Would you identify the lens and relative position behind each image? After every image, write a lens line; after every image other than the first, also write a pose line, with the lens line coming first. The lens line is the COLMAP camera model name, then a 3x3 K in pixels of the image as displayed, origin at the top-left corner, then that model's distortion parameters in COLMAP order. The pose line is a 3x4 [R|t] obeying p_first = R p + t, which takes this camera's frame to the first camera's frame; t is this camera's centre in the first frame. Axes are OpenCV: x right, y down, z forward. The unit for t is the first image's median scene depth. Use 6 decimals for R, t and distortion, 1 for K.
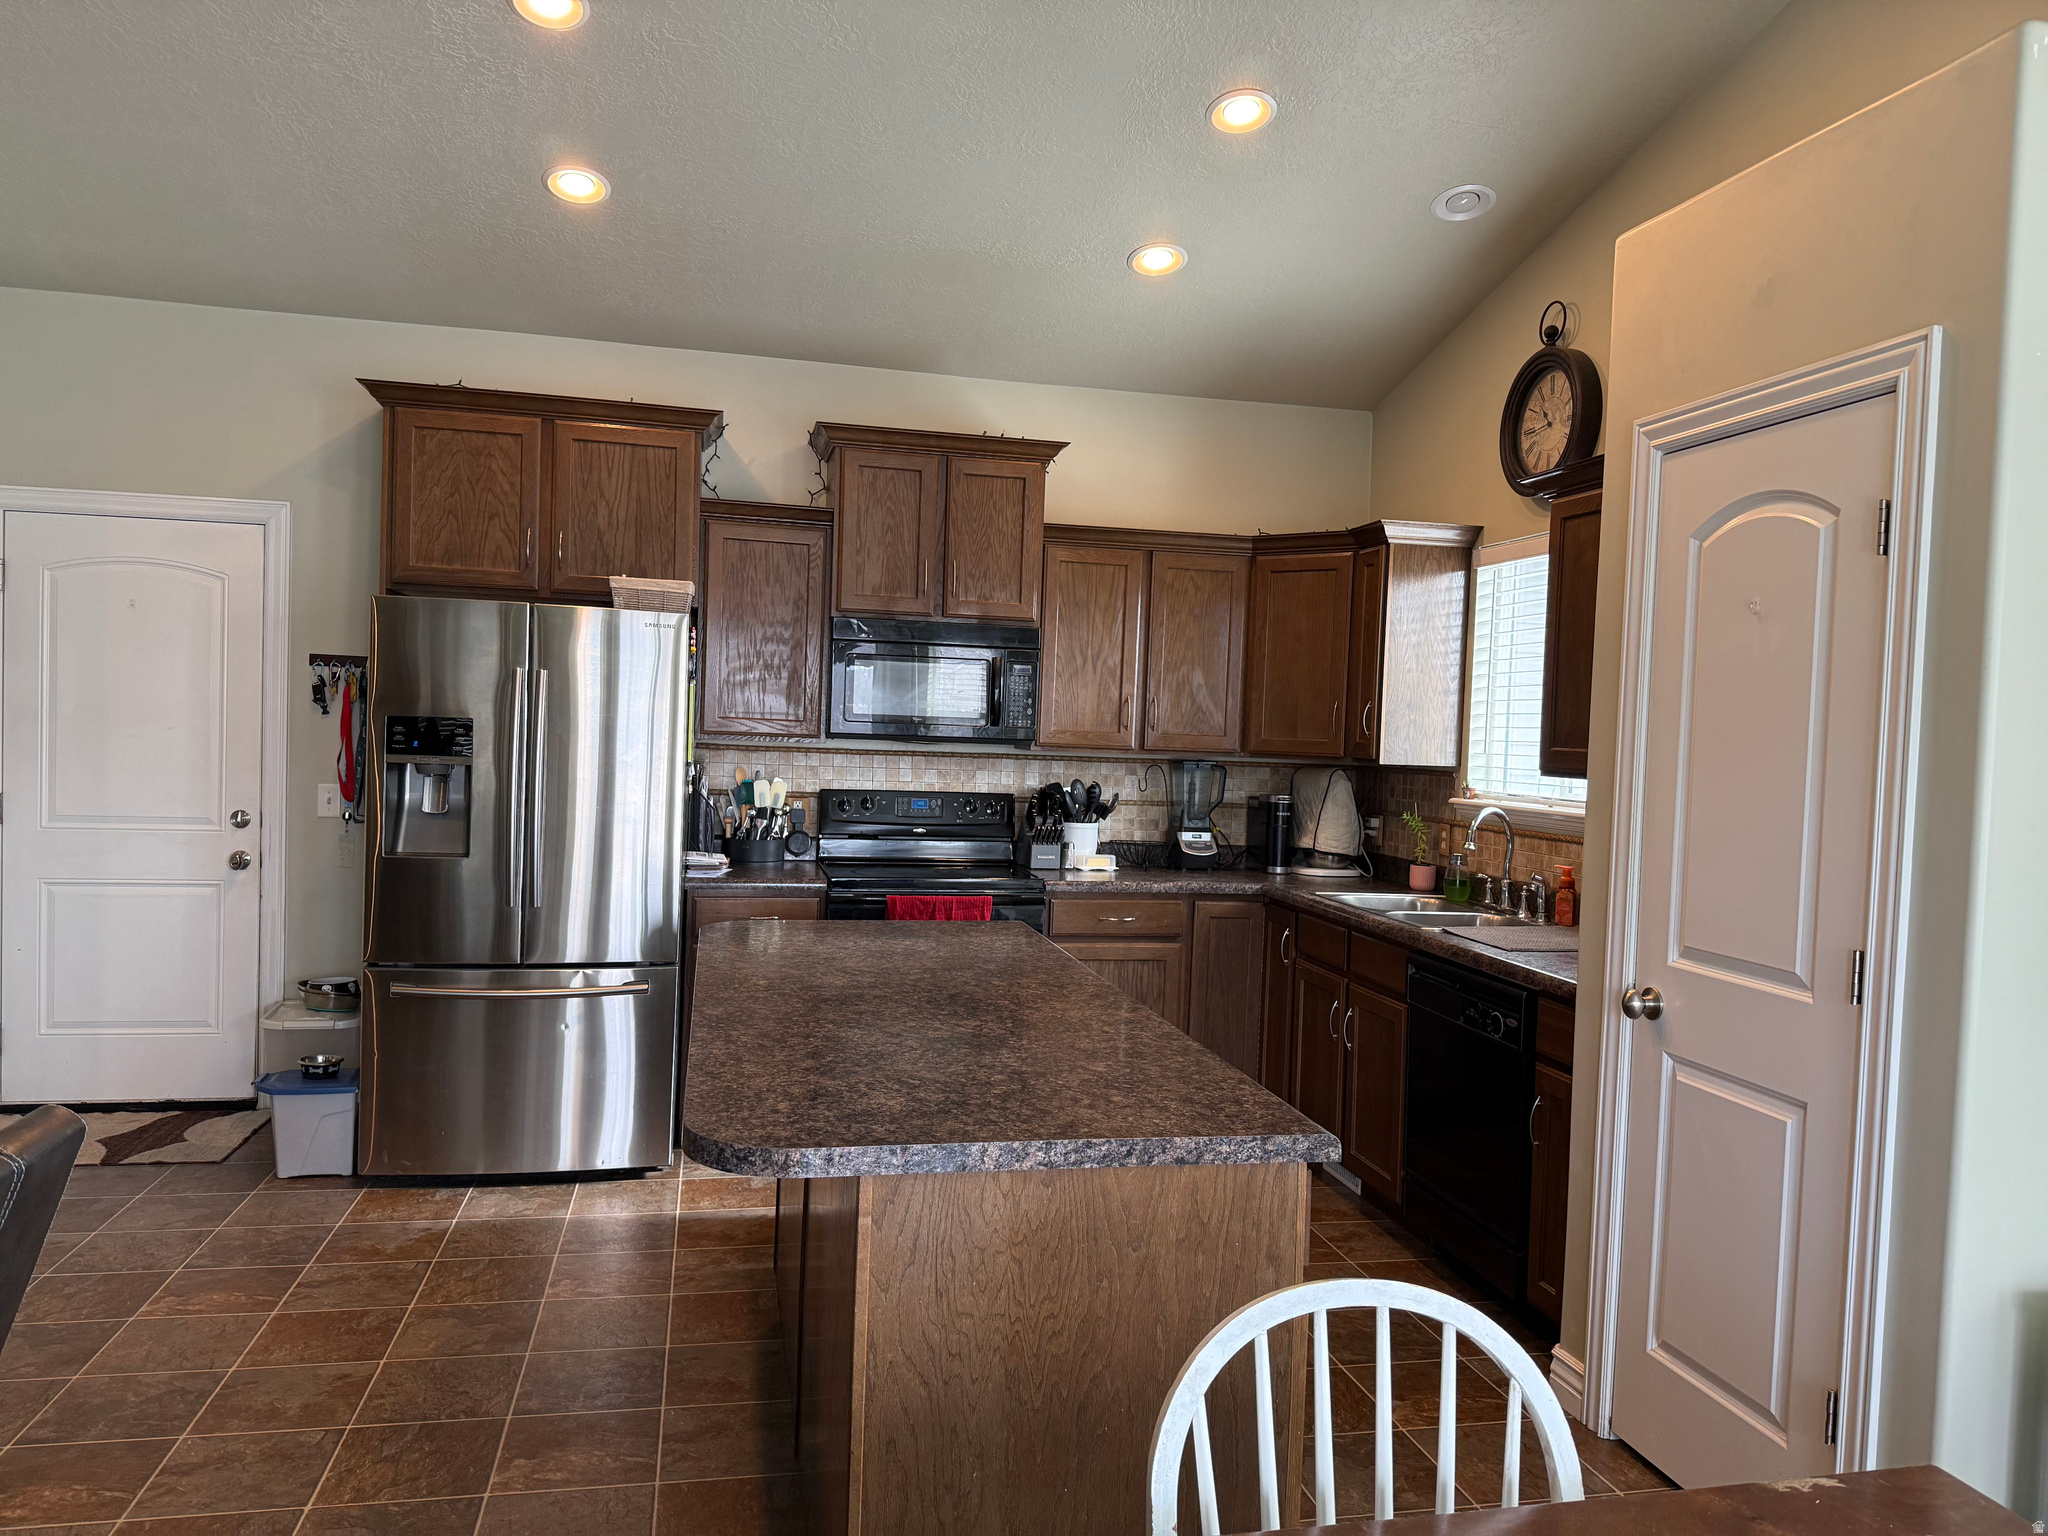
lens RADIAL K [[1431.0, 0, 1019.4], [0, 1431.0, 766.8], [0, 0, 1]] dist [0.077527, -0.114355]
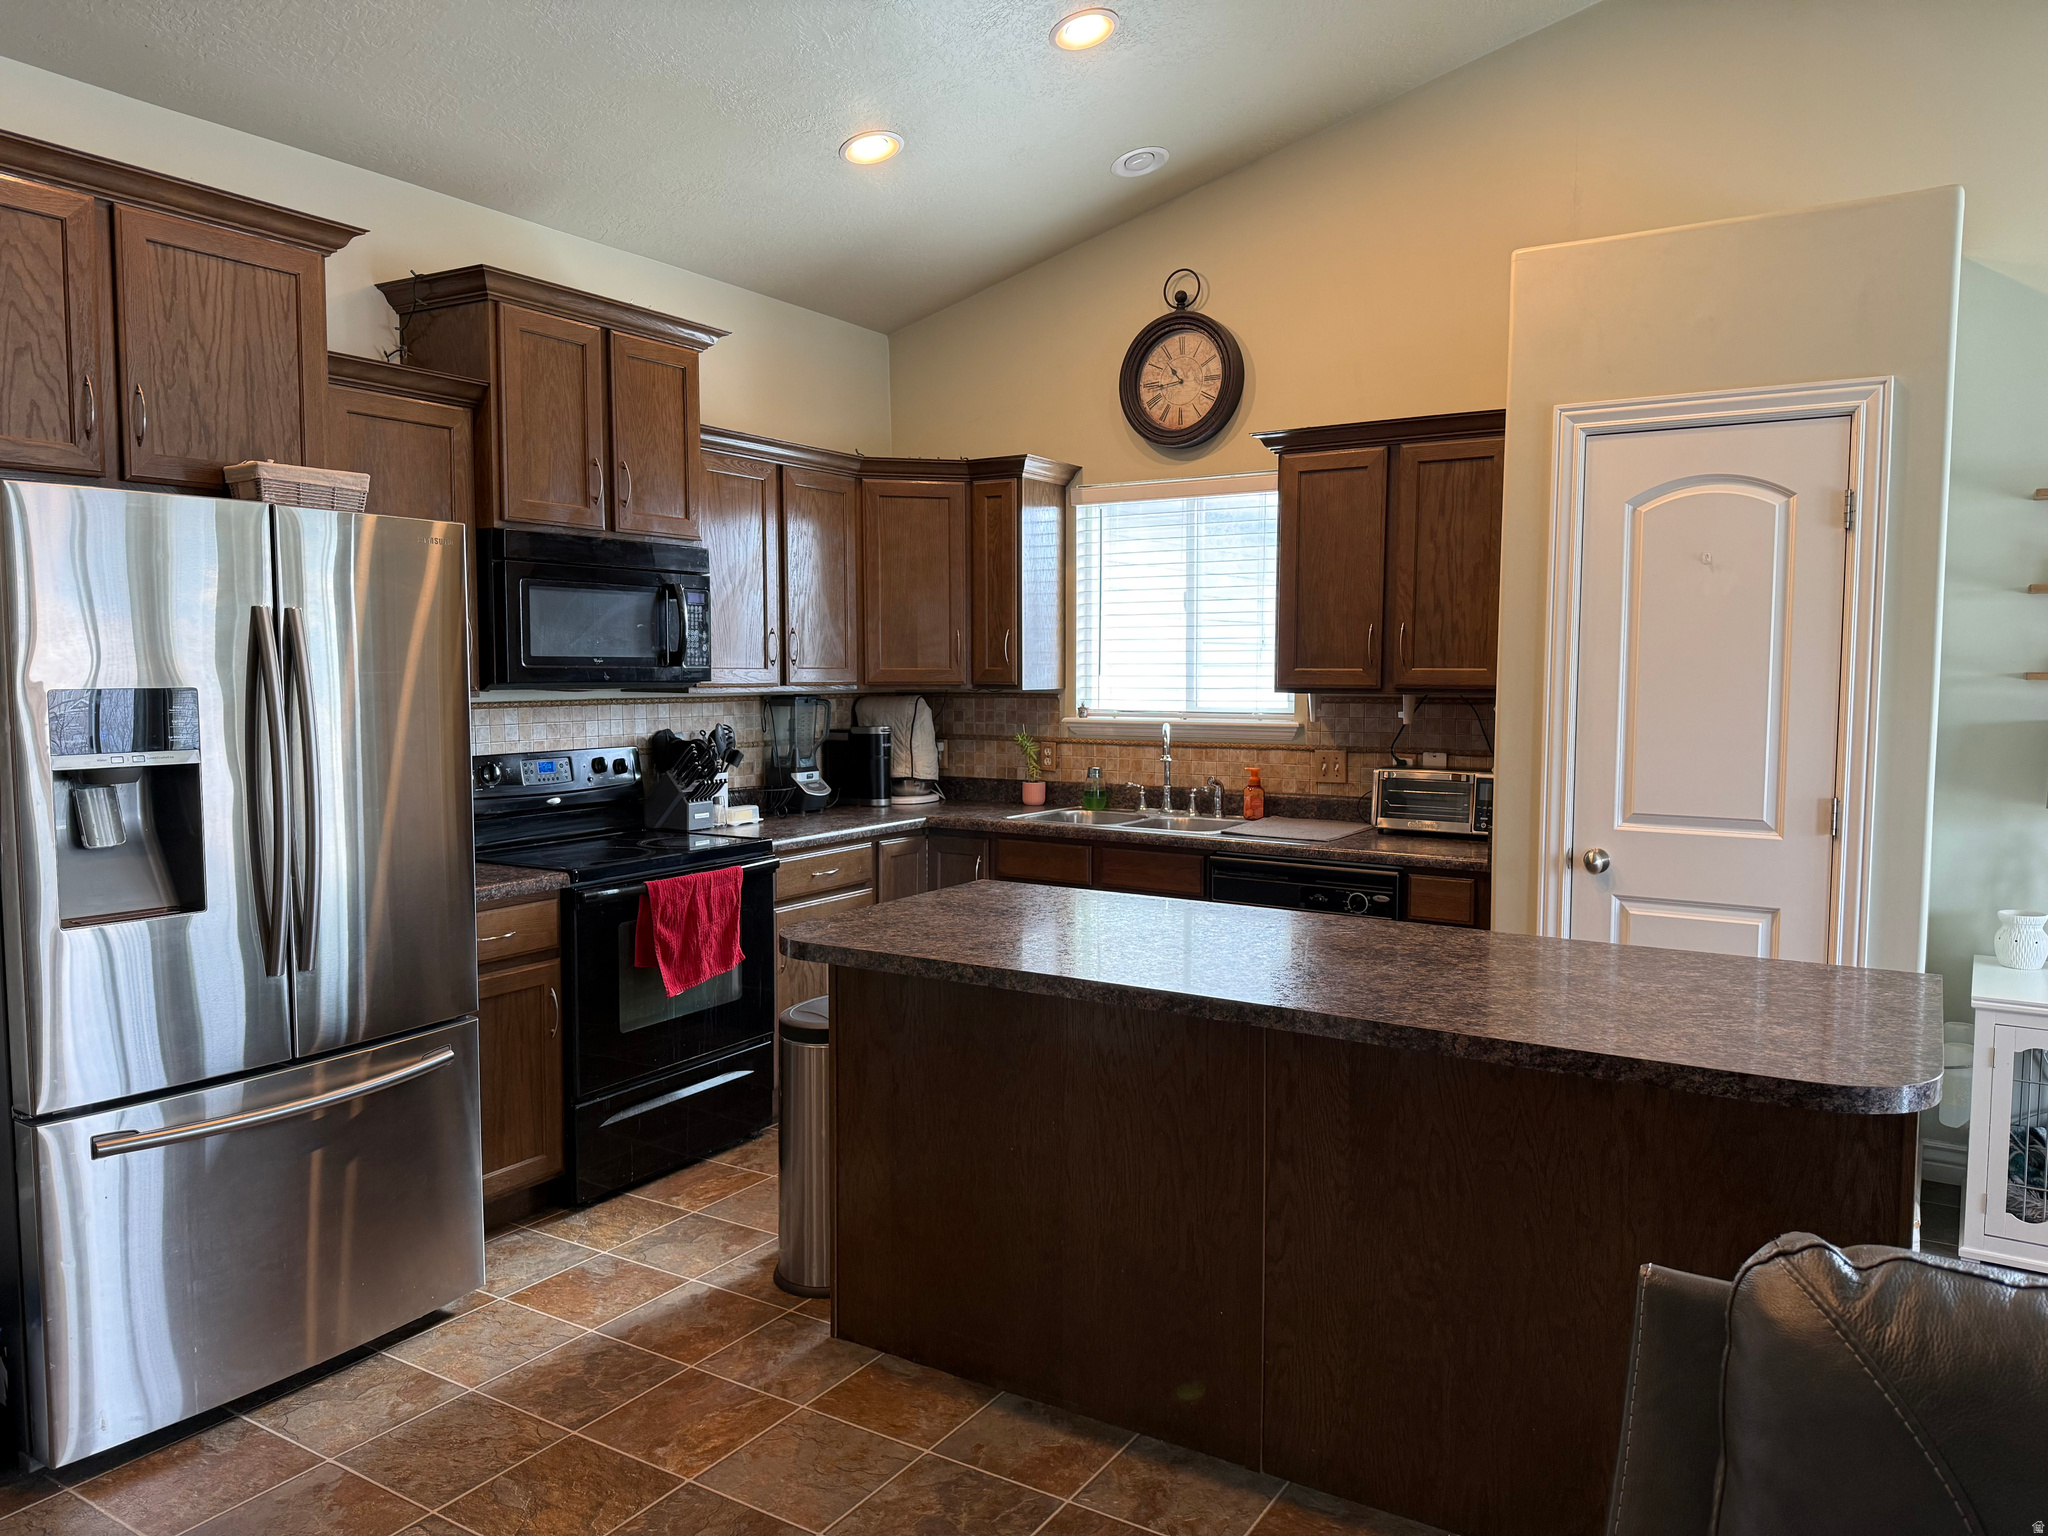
lens RADIAL K [[1431.0, 0, 1019.4], [0, 1431.0, 766.8], [0, 0, 1]] dist [0.077527, -0.114355]
pose [[0.696681, -0.087933, 0.711972, -0.511156], [0.045559, 0.995879, 0.078417, -0.028474], [-0.715933, -0.022195, 0.697816, 0.277457]]
